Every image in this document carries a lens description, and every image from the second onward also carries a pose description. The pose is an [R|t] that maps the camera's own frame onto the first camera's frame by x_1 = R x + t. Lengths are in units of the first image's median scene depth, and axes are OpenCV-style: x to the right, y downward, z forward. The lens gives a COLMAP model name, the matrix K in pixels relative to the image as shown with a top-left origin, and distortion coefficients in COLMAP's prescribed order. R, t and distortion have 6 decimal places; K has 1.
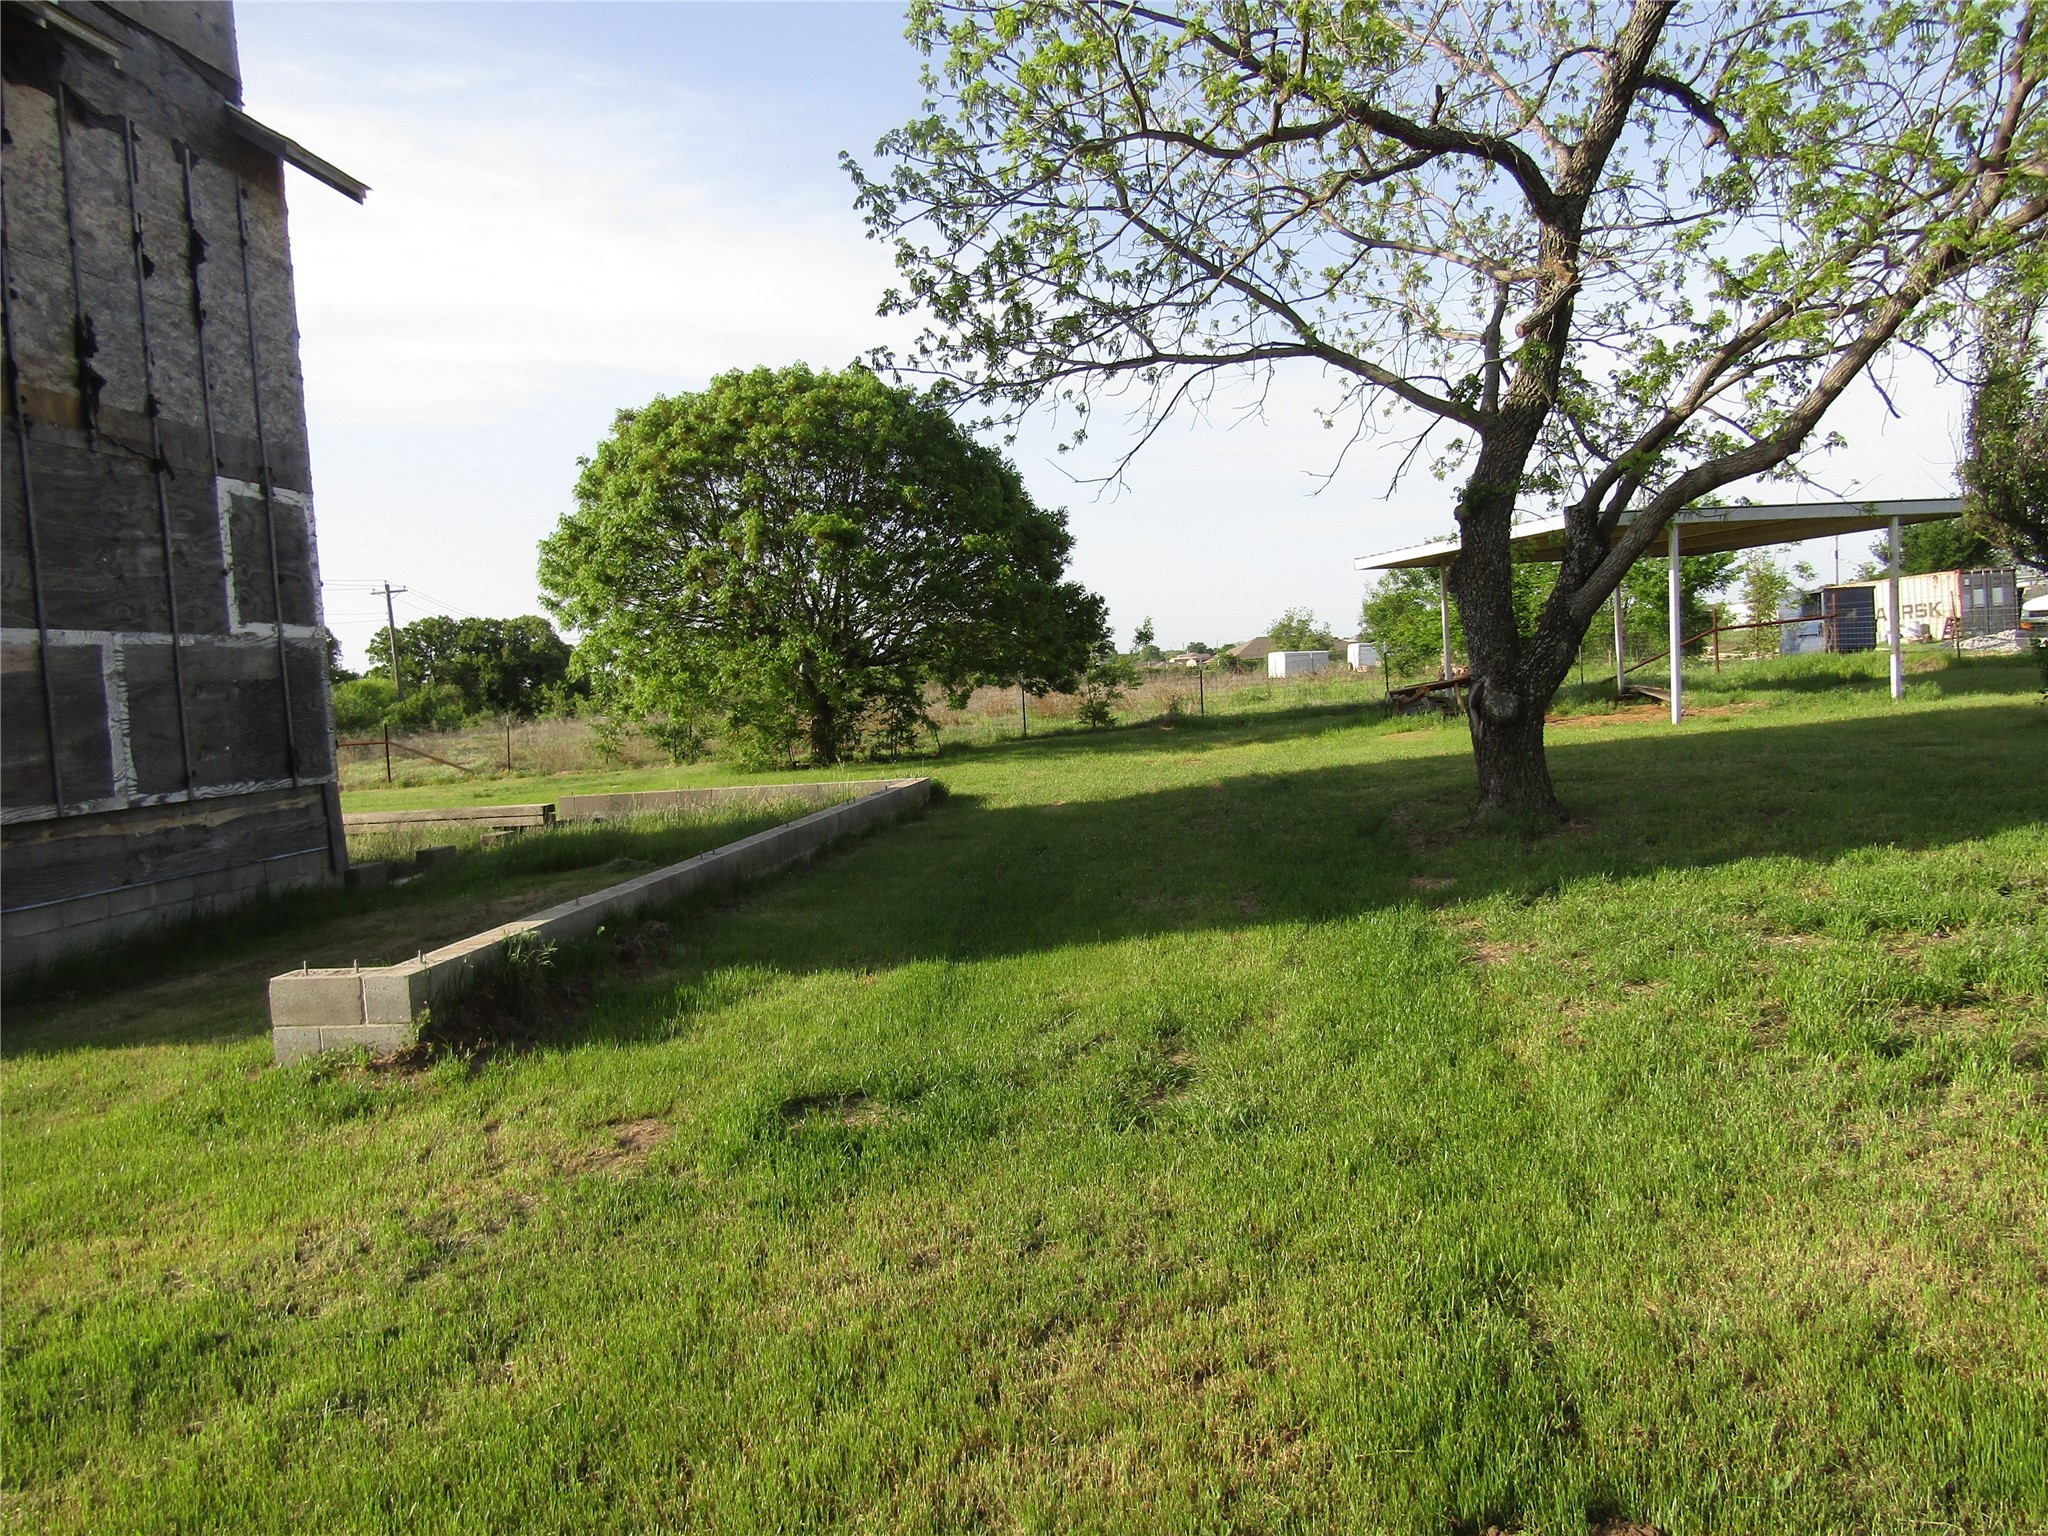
lens RADIAL K [[1466.3, 0, 1026.8], [0, 1466.3, 777.4], [0, 0, 1]] dist [-0.003533, 0.001454]
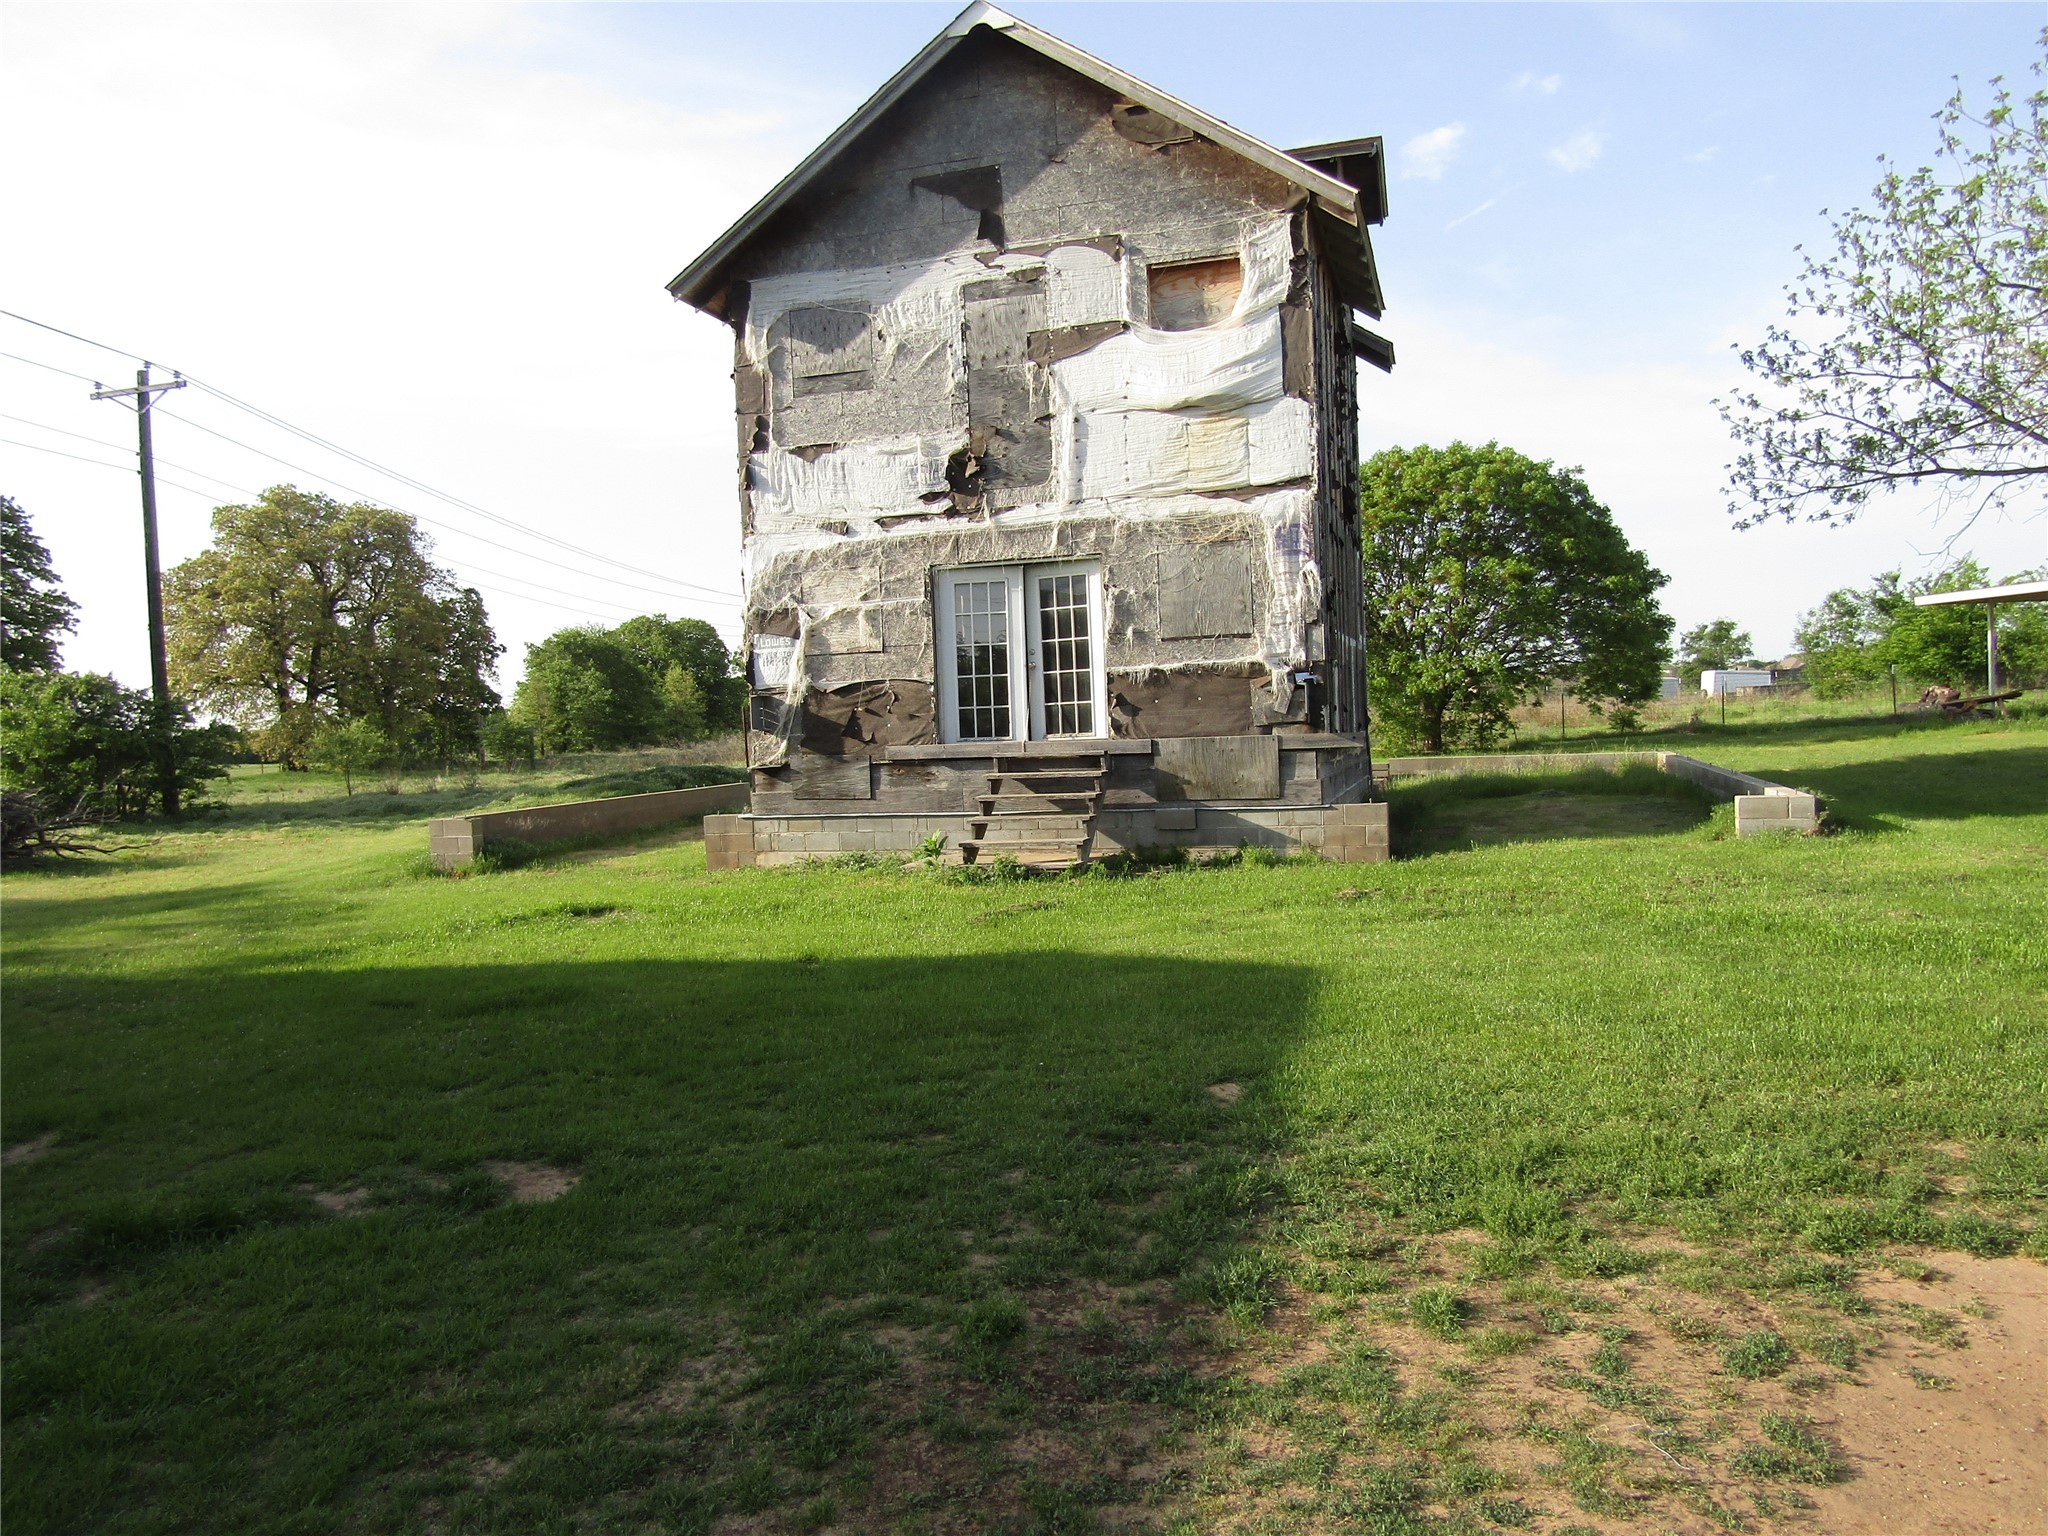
lens RADIAL K [[1466.3, 0, 1026.8], [0, 1466.3, 777.4], [0, 0, 1]] dist [-0.003533, 0.001454]
pose [[0.992145, 0.036377, -0.119691, -0.391070], [-0.038642, 0.999114, -0.016657, 0.056597], [0.118979, 0.021151, 0.992672, -0.365463]]
